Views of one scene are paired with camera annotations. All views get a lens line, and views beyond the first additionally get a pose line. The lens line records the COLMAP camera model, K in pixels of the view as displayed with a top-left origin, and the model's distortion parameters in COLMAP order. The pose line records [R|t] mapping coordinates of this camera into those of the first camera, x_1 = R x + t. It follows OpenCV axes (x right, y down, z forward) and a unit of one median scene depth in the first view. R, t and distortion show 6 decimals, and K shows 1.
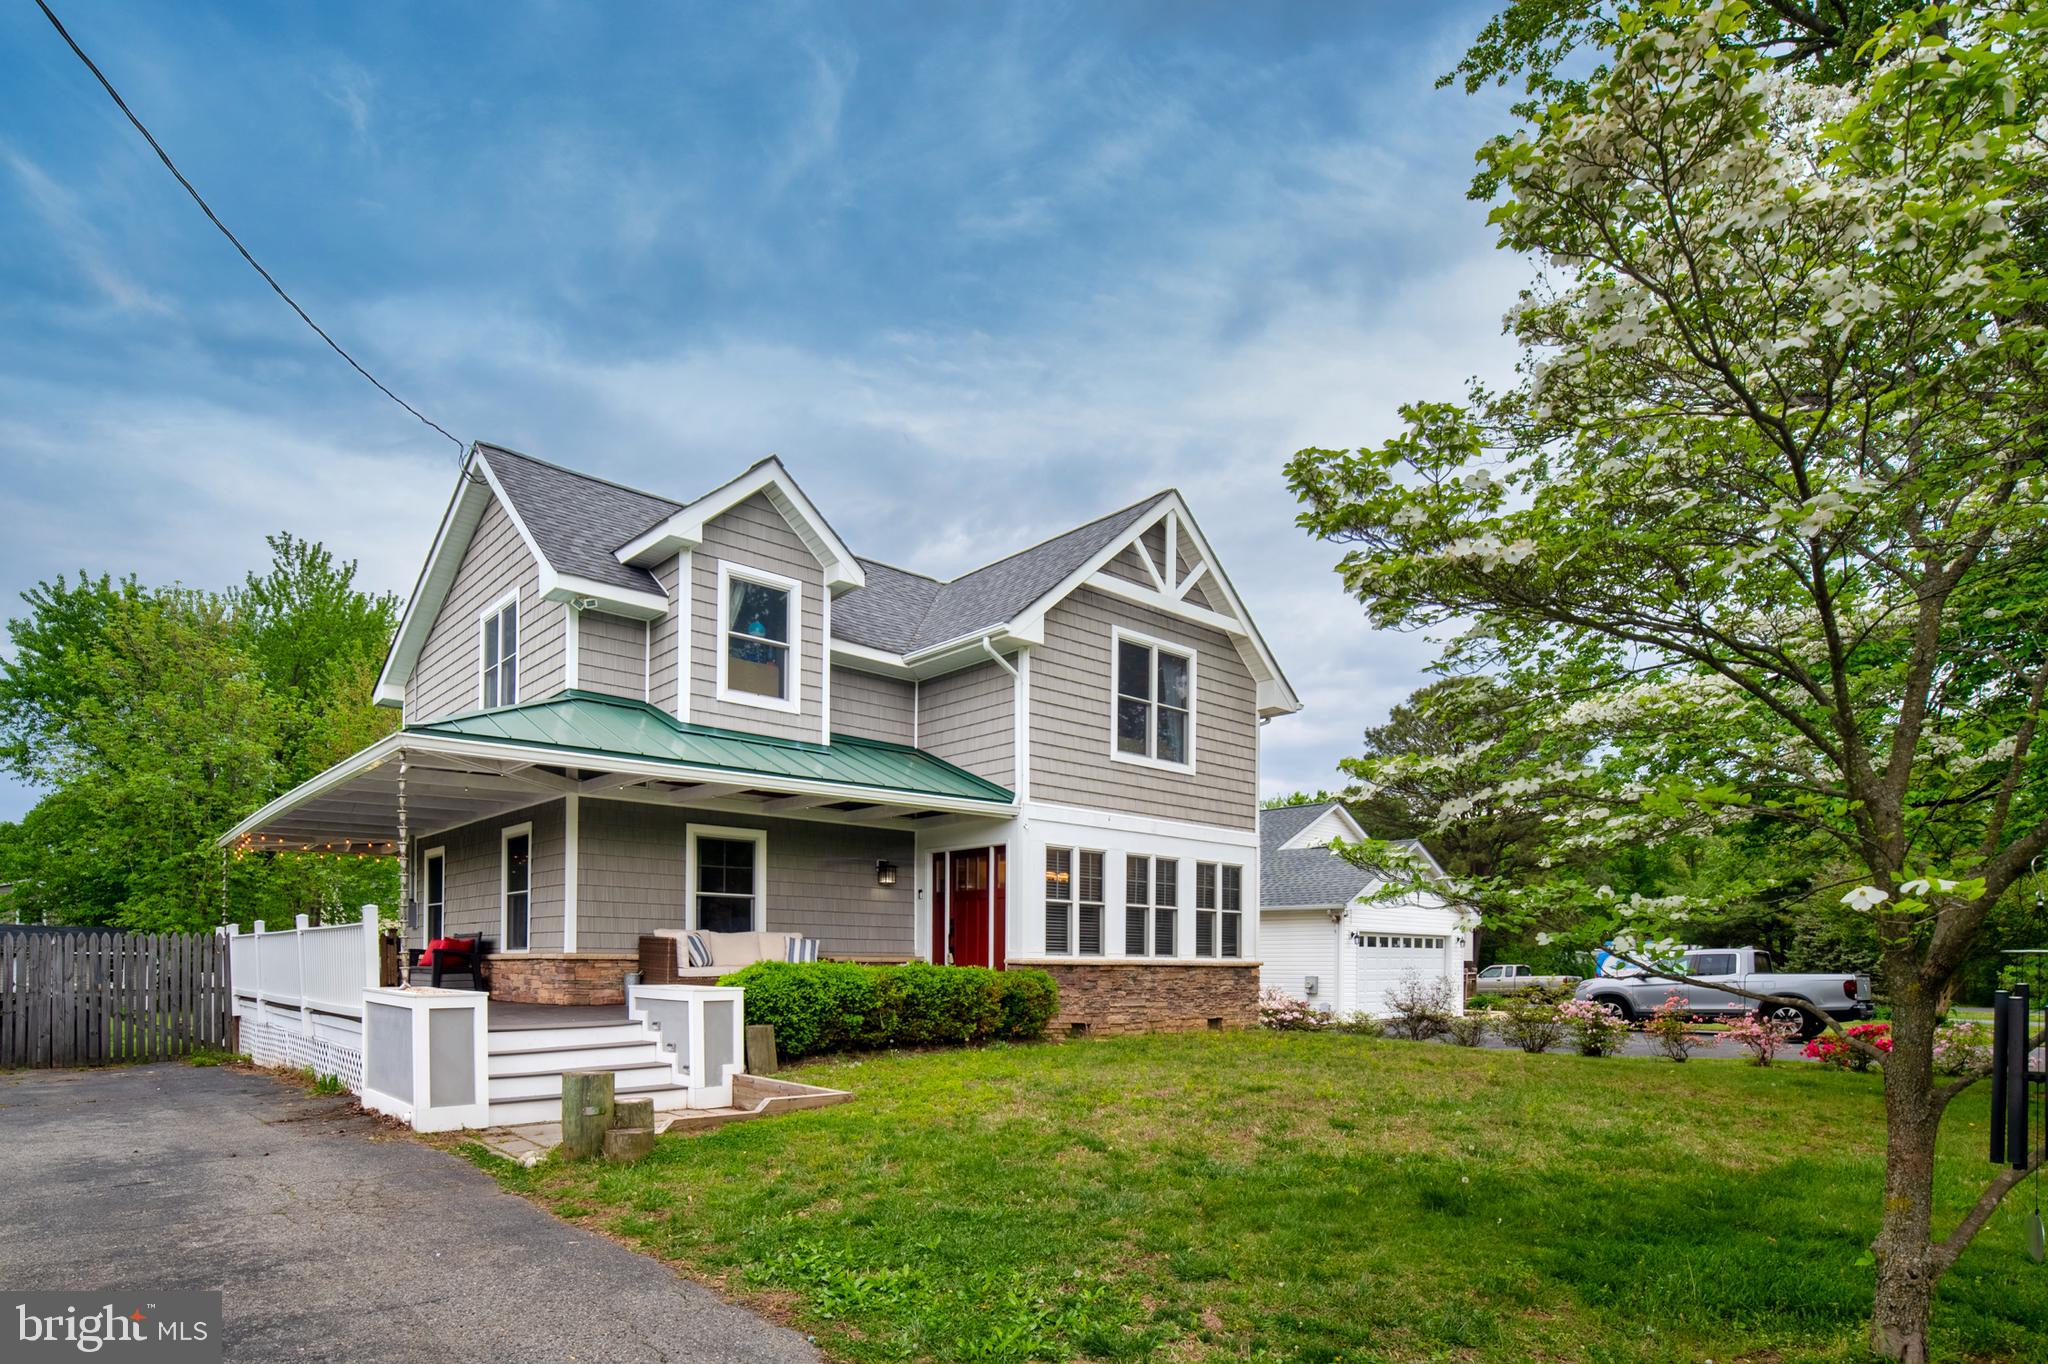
lens RADIAL K [[1105.7, 0, 1024.0], [0, 1105.7, 682.0], [0, 0, 1]] dist [0.000428, 0.000088]
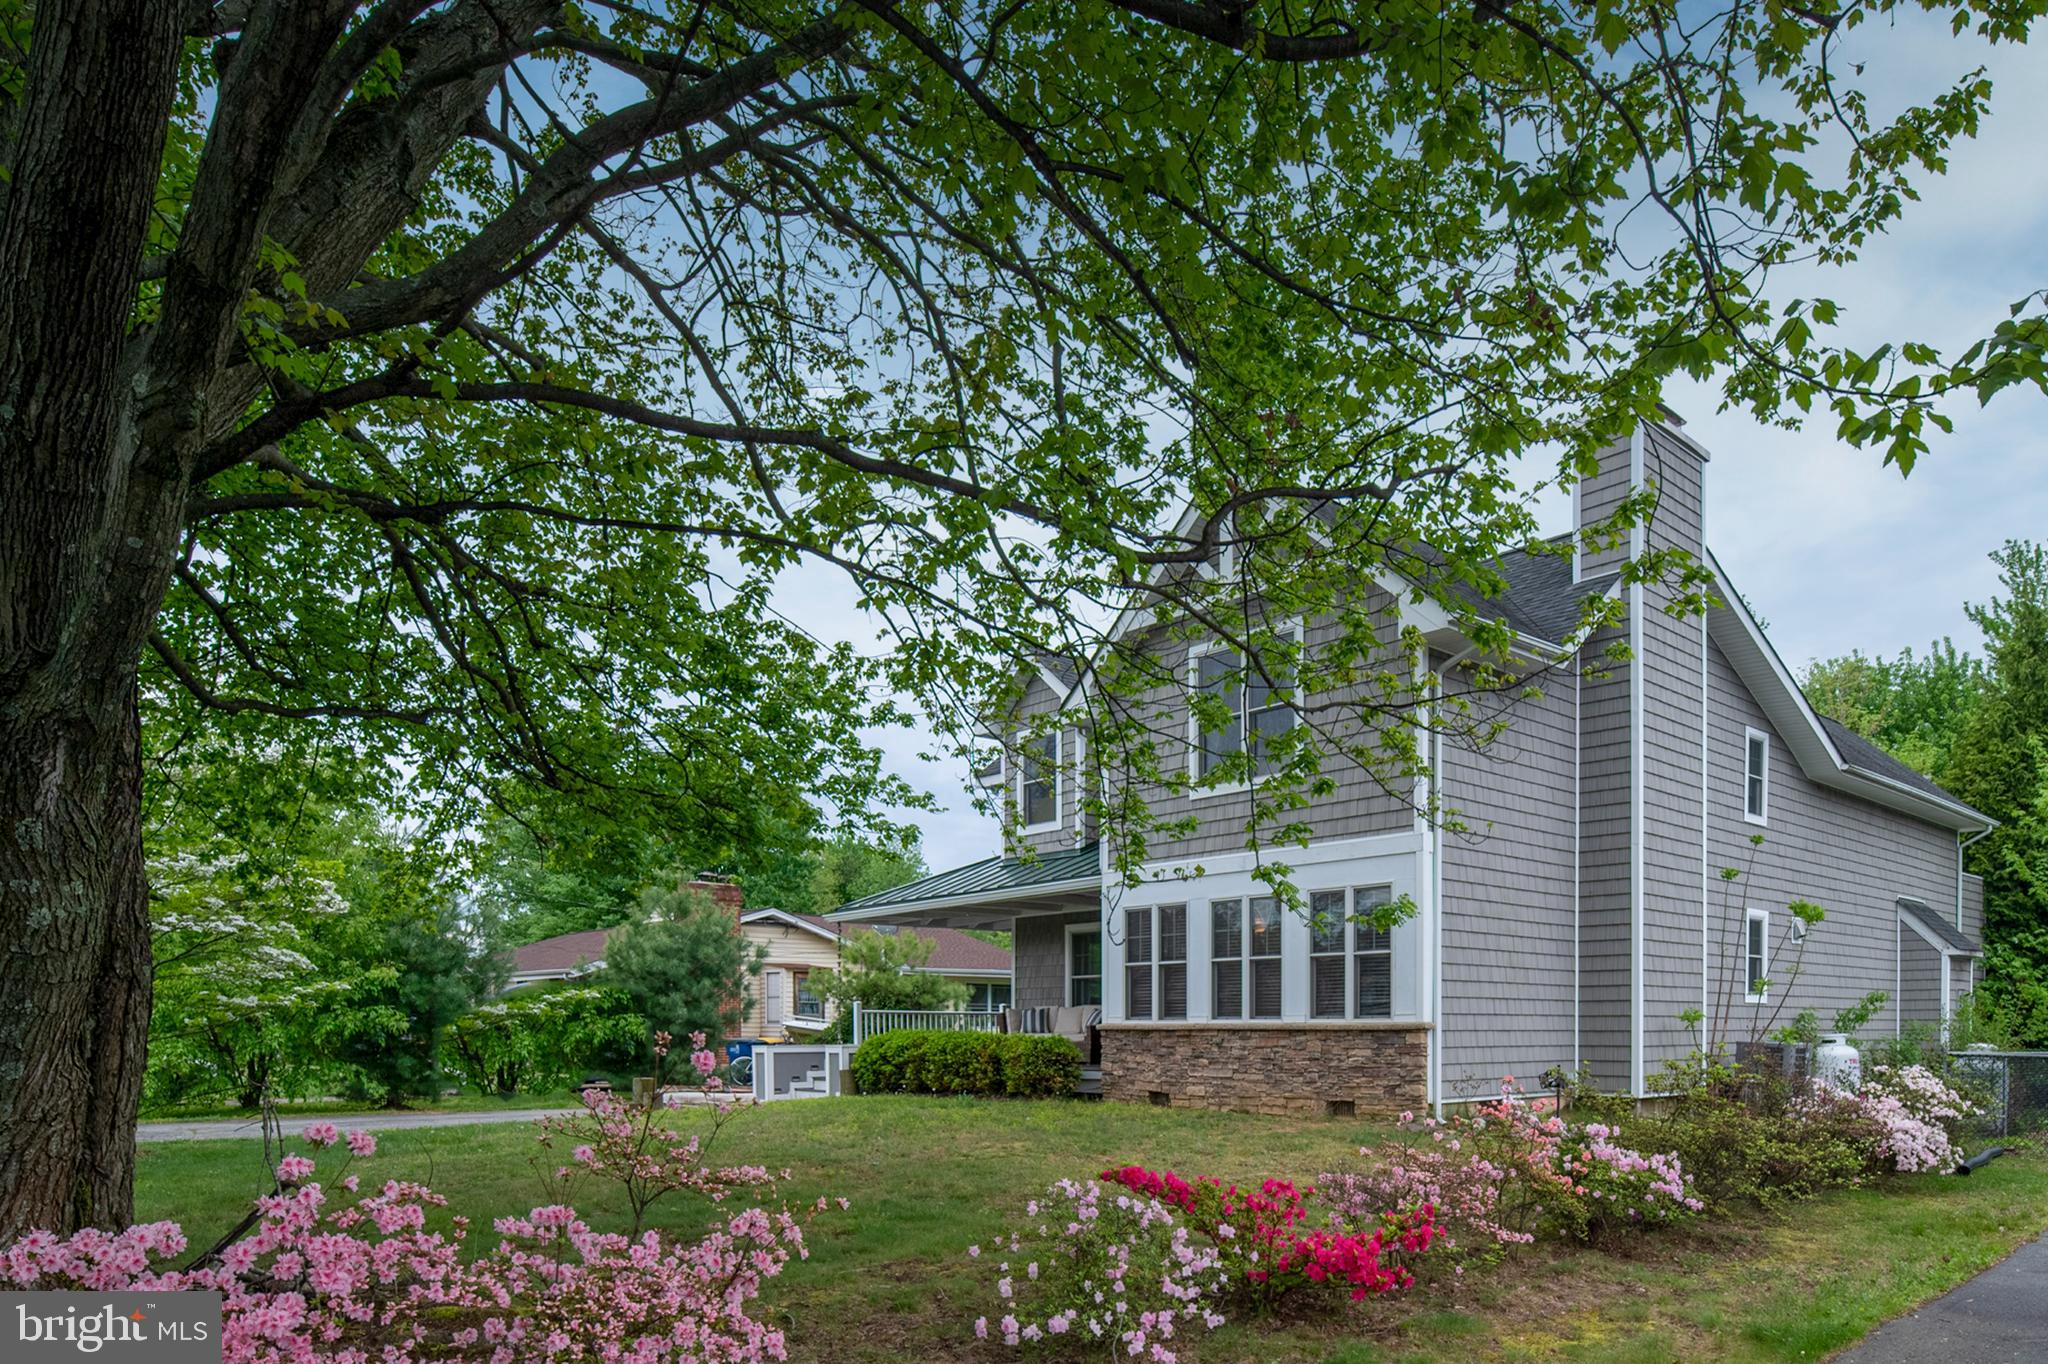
lens RADIAL K [[1105.7, 0, 1024.0], [0, 1105.7, 682.0], [0, 0, 1]] dist [0.000428, 0.000088]
pose [[0.045577, -0.303267, -0.951815, 1.008817], [0.249697, 0.926019, -0.283091, 0.211903], [0.967251, -0.224763, 0.117930, 0.813499]]
